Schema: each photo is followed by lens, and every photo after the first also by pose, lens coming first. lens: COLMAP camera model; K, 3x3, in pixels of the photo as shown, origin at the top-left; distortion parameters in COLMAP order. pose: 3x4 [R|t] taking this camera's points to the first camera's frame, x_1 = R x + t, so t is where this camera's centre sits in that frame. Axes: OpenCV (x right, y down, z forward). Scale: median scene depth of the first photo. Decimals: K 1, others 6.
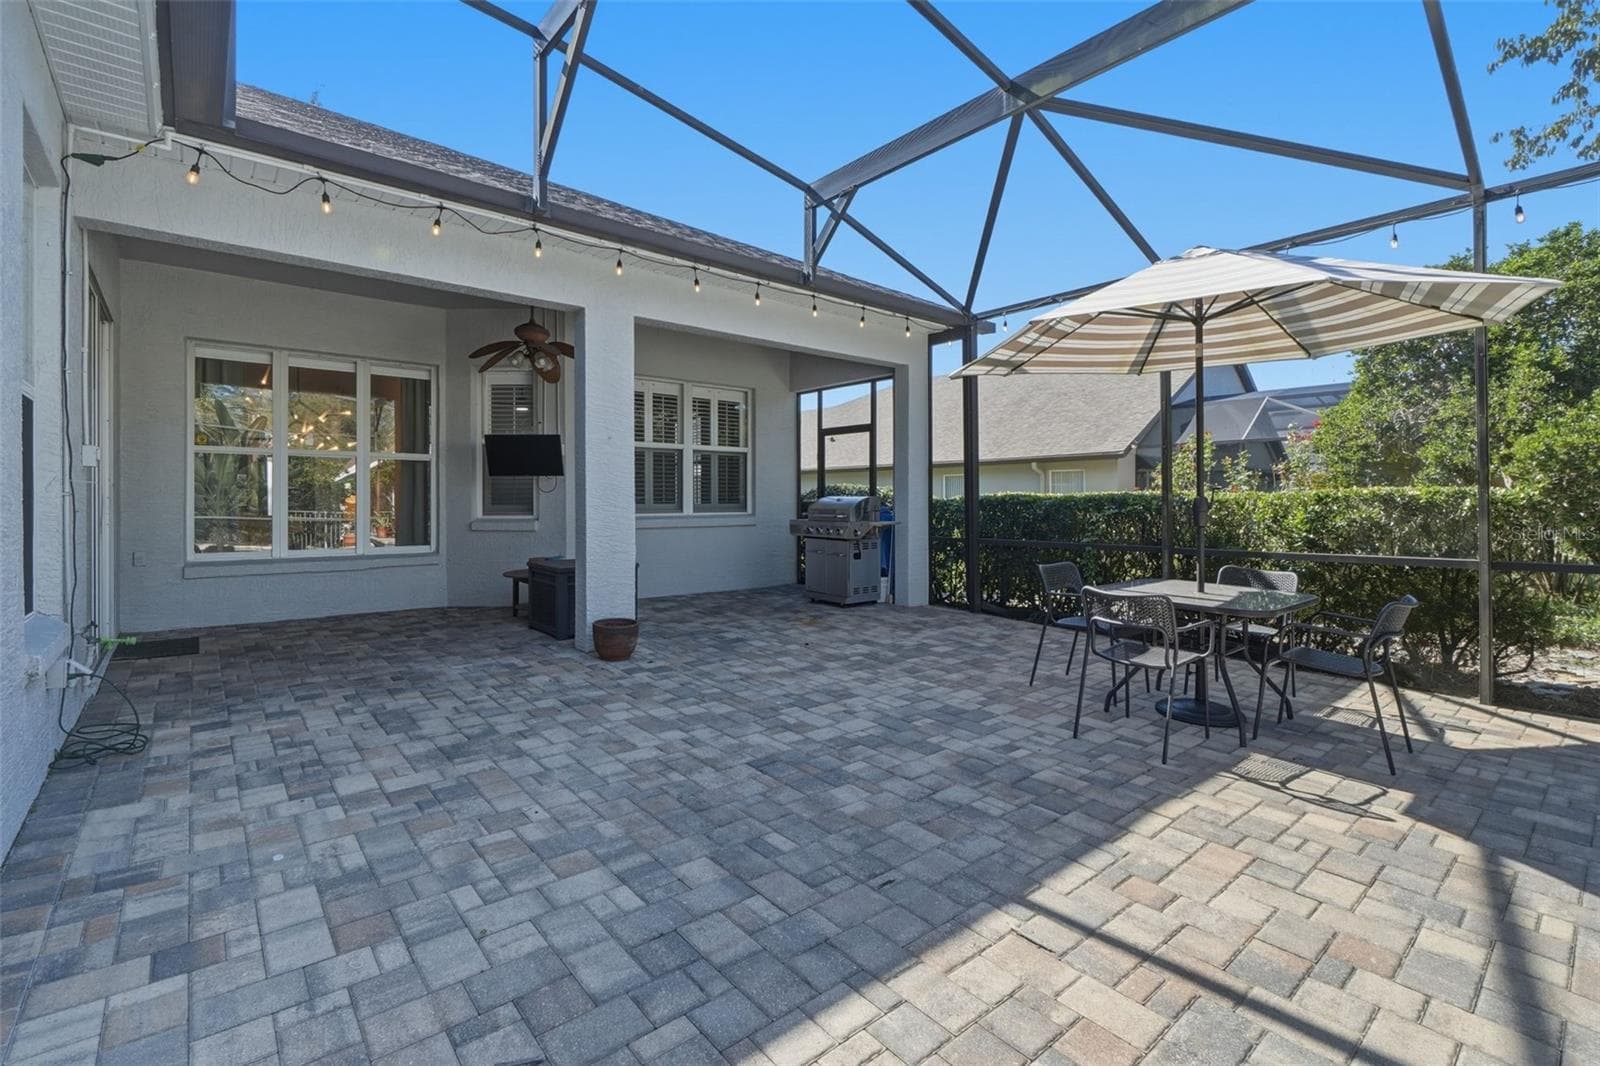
lens RADIAL K [[714.3, 0, 805.0], [0, 714.3, 499.0], [0, 0, 1]] dist [-0.001713, -0.000772]
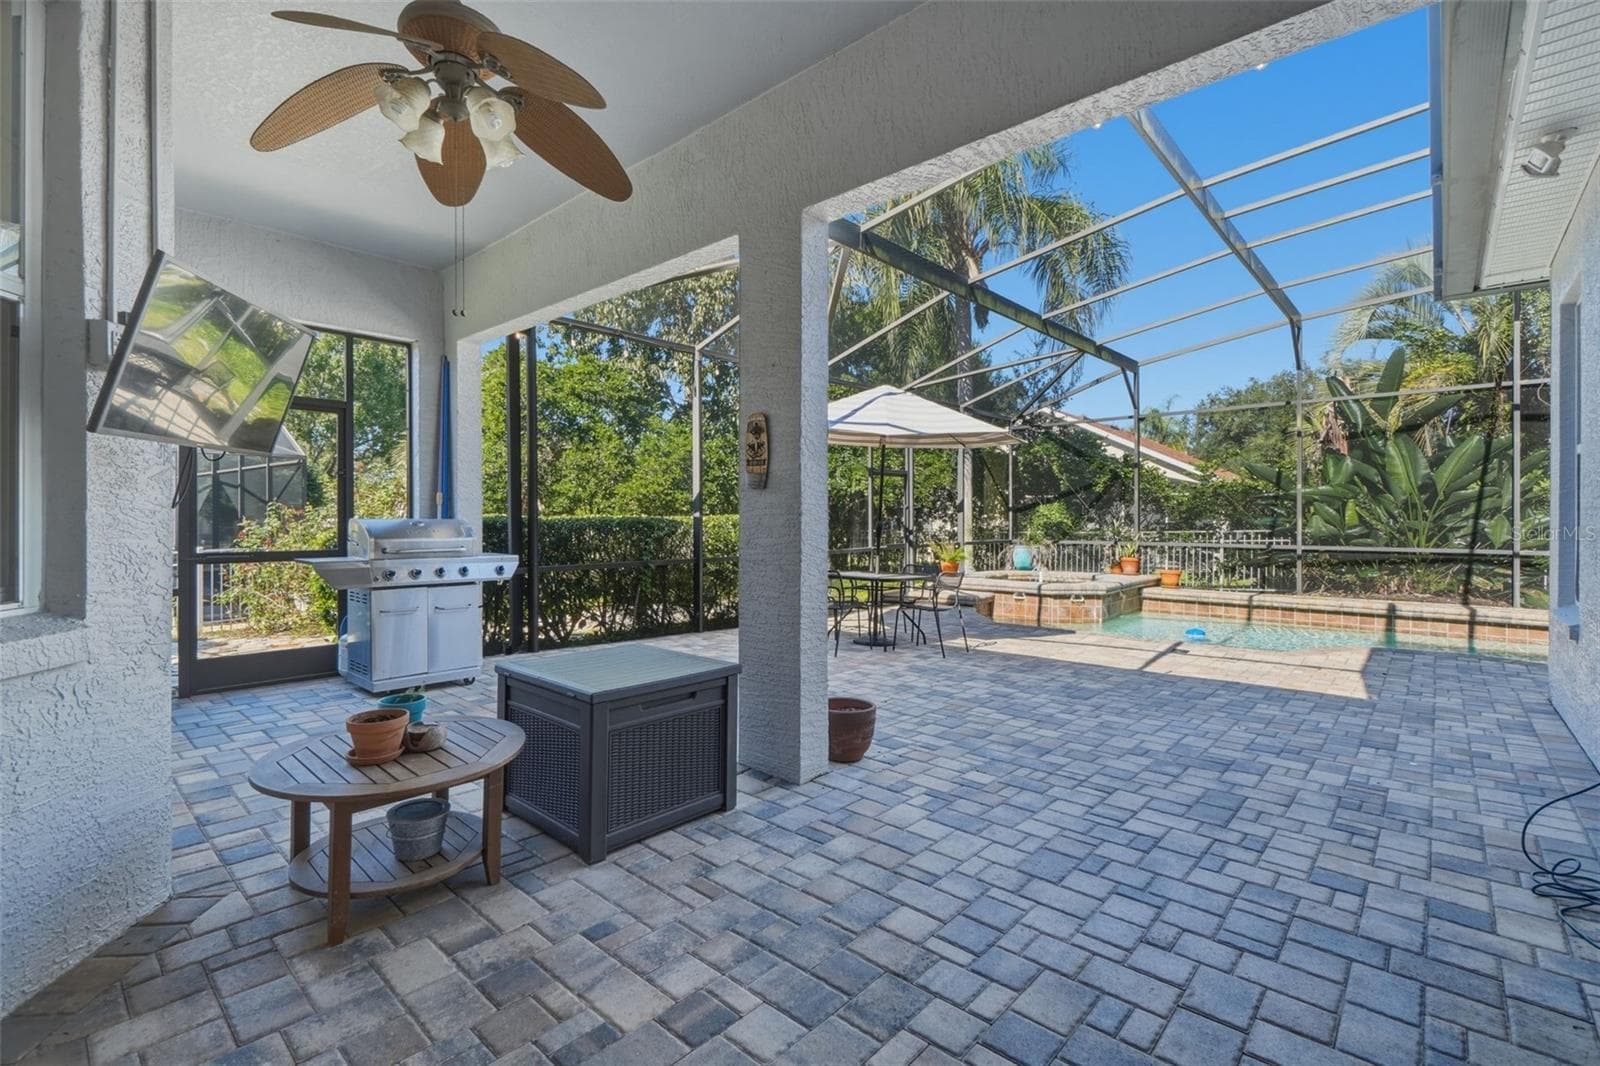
lens RADIAL K [[695.0, 0, 795.6], [0, 695.0, 528.0], [0, 0, 1]] dist [-0.006804, 0.001034]
pose [[-0.113699, -0.014531, 0.993409, -1.357274], [-0.003375, 0.999893, 0.014239, -0.012280], [-0.993509, -0.001734, -0.113736, 1.642254]]
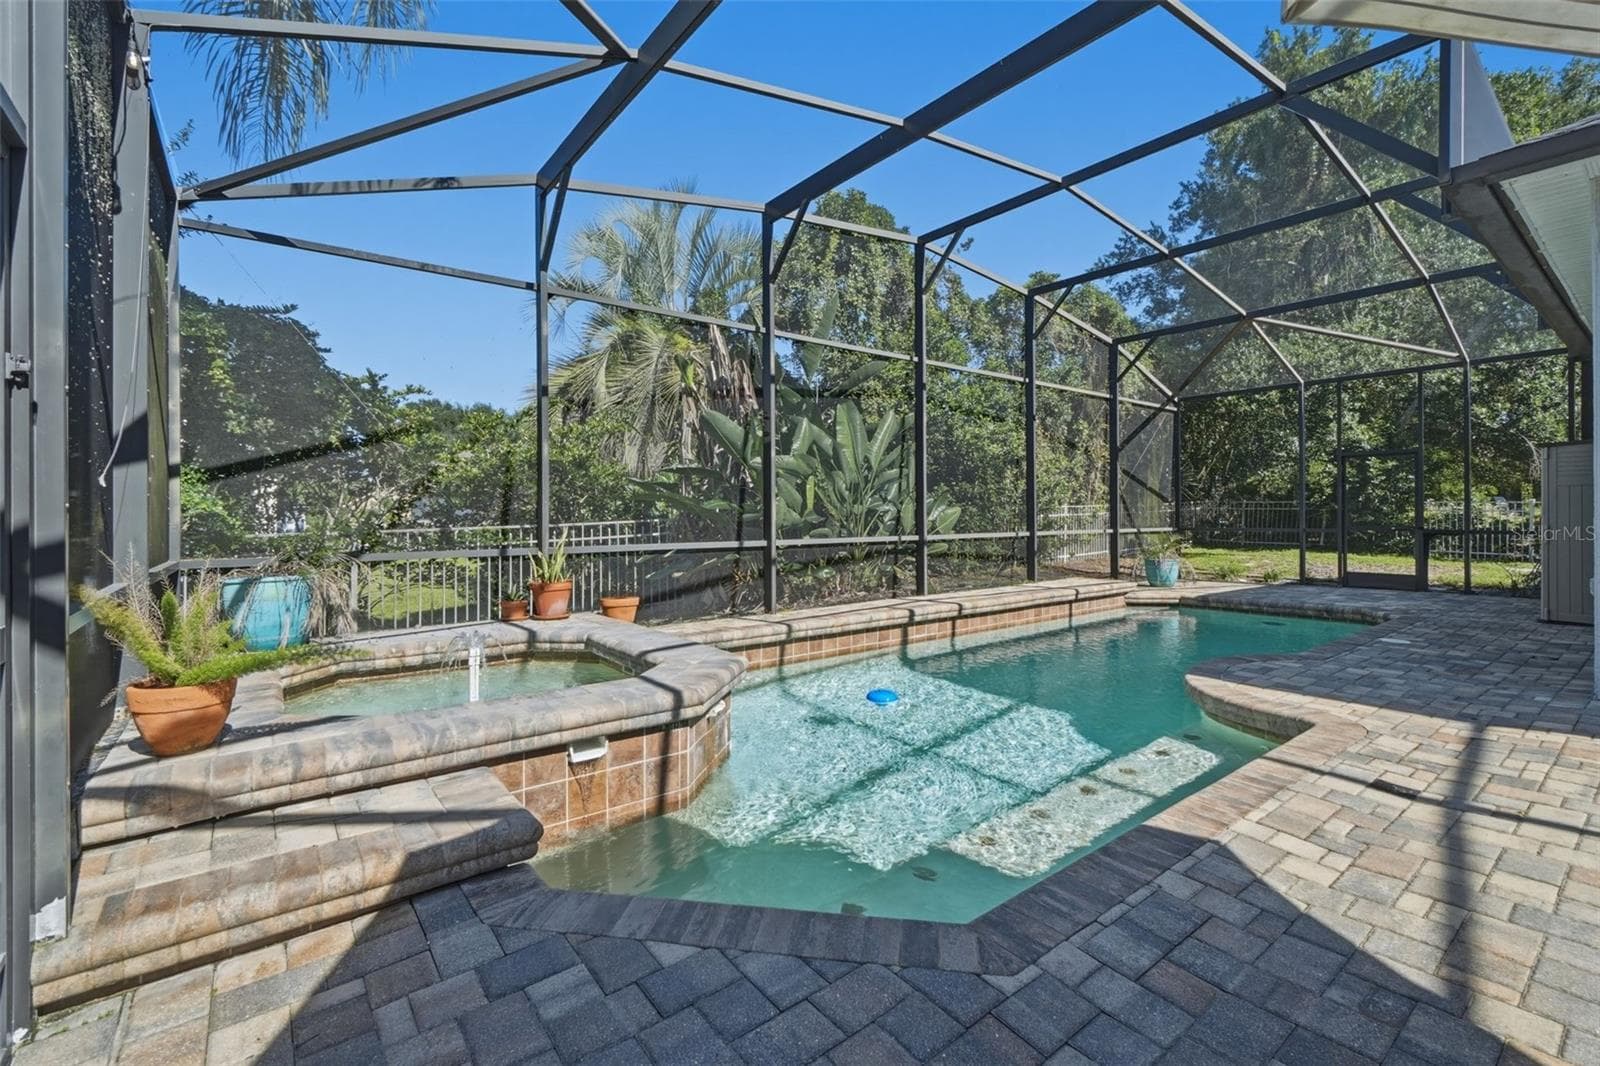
lens RADIAL K [[695.0, 0, 791.3], [0, 695.0, 533.7], [0, 0, 1]] dist [-0.006804, 0.001034]
pose [[-0.998618, 0.003895, 0.052404, 1.105656], [0.005173, 0.999692, 0.024280, 0.025841], [-0.052293, 0.024518, -0.998331, 1.185602]]
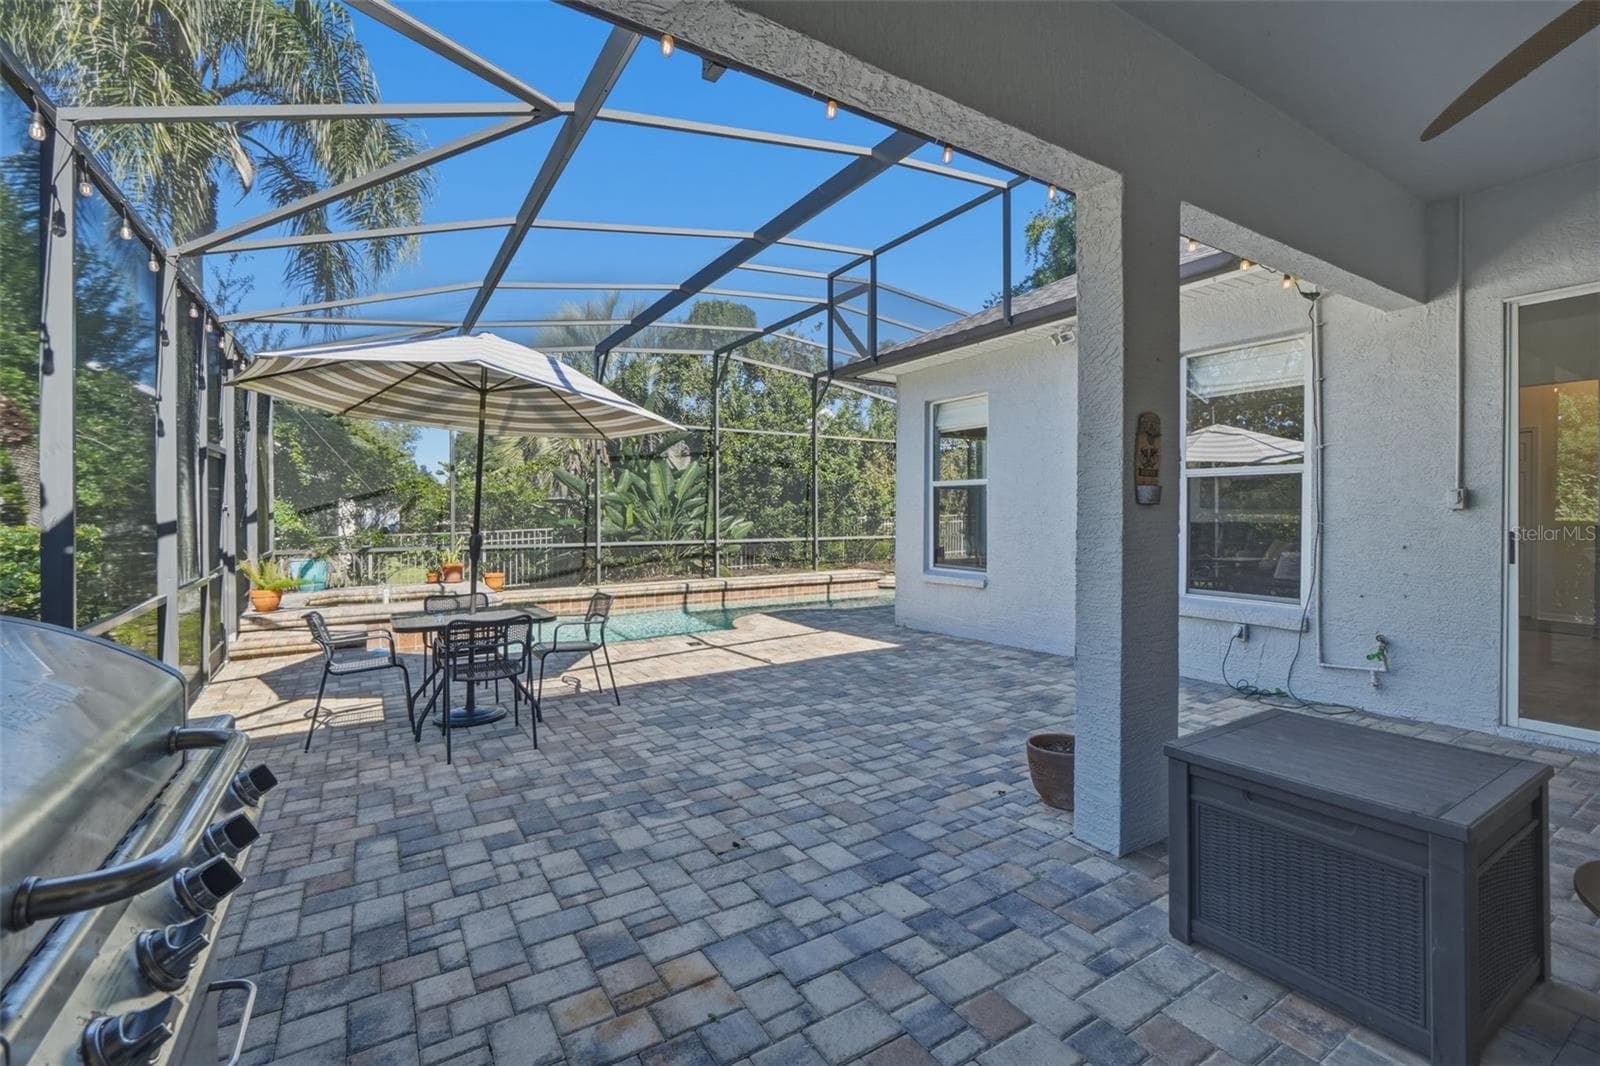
lens RADIAL K [[695.0, 0, 798.2], [0, 695.0, 528.5], [0, 0, 1]] dist [-0.006804, 0.001034]
pose [[-0.988928, -0.001537, 0.148388, -0.179580], [0.001355, 0.999811, 0.019386, -0.040373], [-0.148390, 0.019373, -0.988739, 2.389676]]
